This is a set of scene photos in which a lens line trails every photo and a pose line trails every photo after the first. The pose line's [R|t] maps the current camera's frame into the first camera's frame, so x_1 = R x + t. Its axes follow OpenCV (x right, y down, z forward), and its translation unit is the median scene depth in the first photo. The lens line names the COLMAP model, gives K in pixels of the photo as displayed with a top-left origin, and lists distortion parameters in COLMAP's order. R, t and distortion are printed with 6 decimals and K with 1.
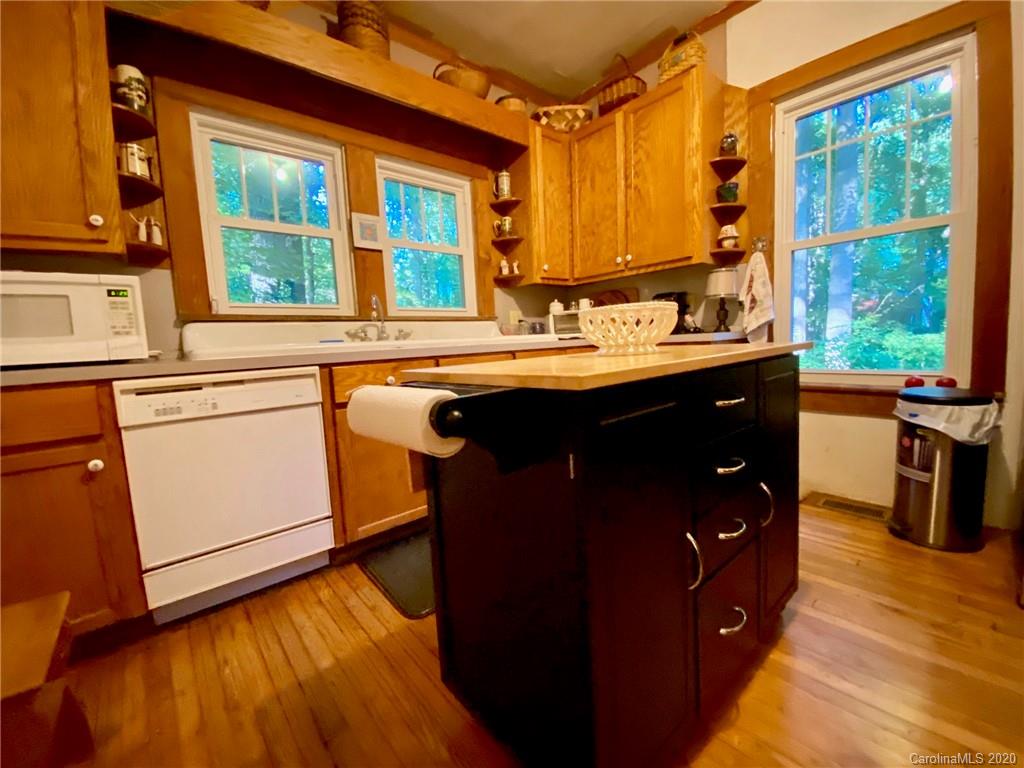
lens RADIAL K [[415.6, 0, 508.3], [0, 415.6, 386.3], [0, 0, 1]] dist [0.031851, -0.025397]
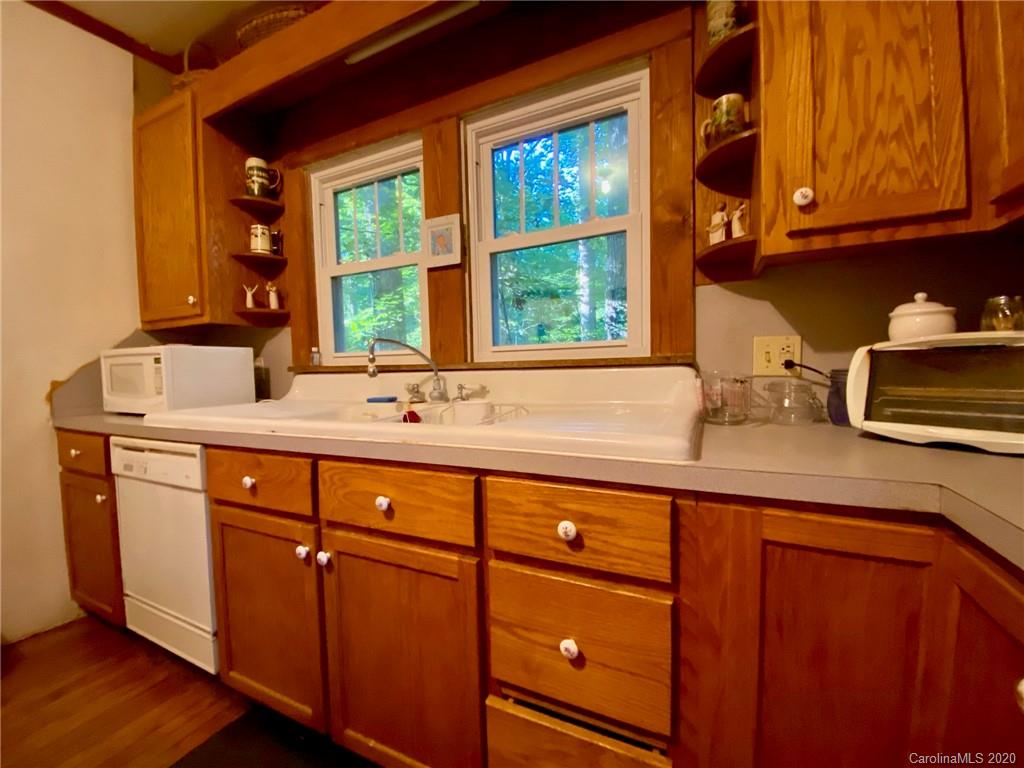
lens RADIAL K [[415.6, 0, 508.3], [0, 415.6, 386.3], [0, 0, 1]] dist [0.031851, -0.025397]
pose [[0.393618, 0.077274, -0.916020, 0.419825], [-0.096015, 0.994466, 0.042634, -0.209322], [0.914246, 0.071170, 0.398859, 1.016860]]
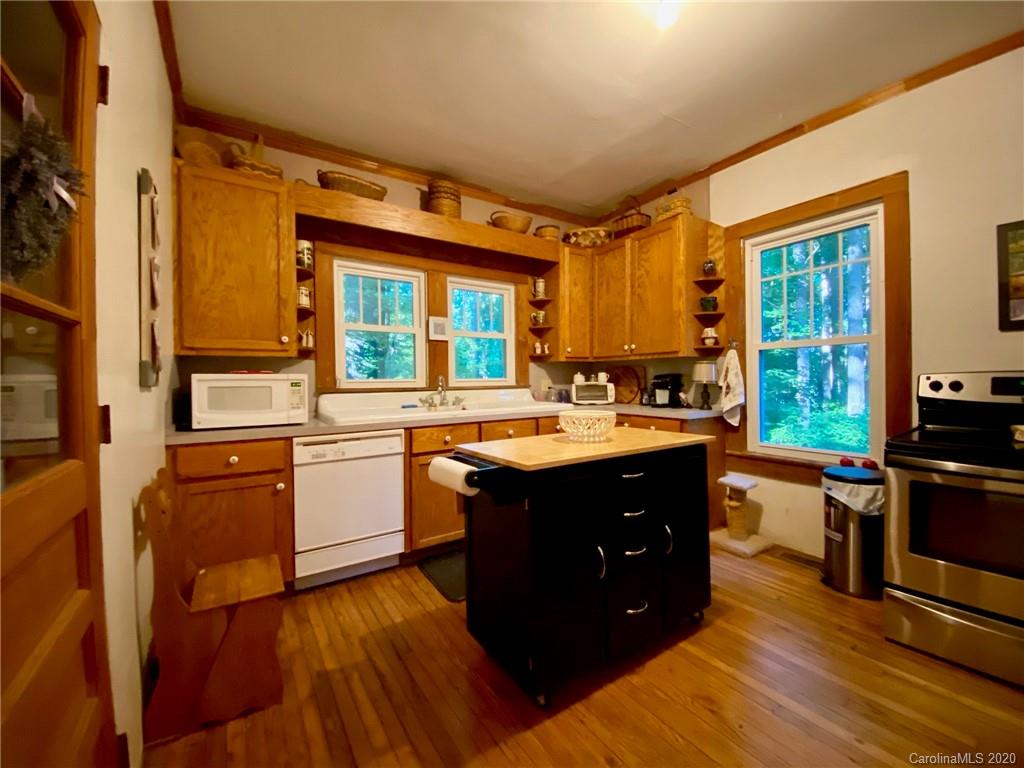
lens RADIAL K [[415.6, 0, 508.3], [0, 415.6, 386.3], [0, 0, 1]] dist [0.031851, -0.025397]
pose [[0.991040, 0.037659, -0.128146, 0.103096], [-0.048980, 0.995058, -0.086369, -0.077134], [0.124260, 0.091872, 0.987987, -0.408298]]
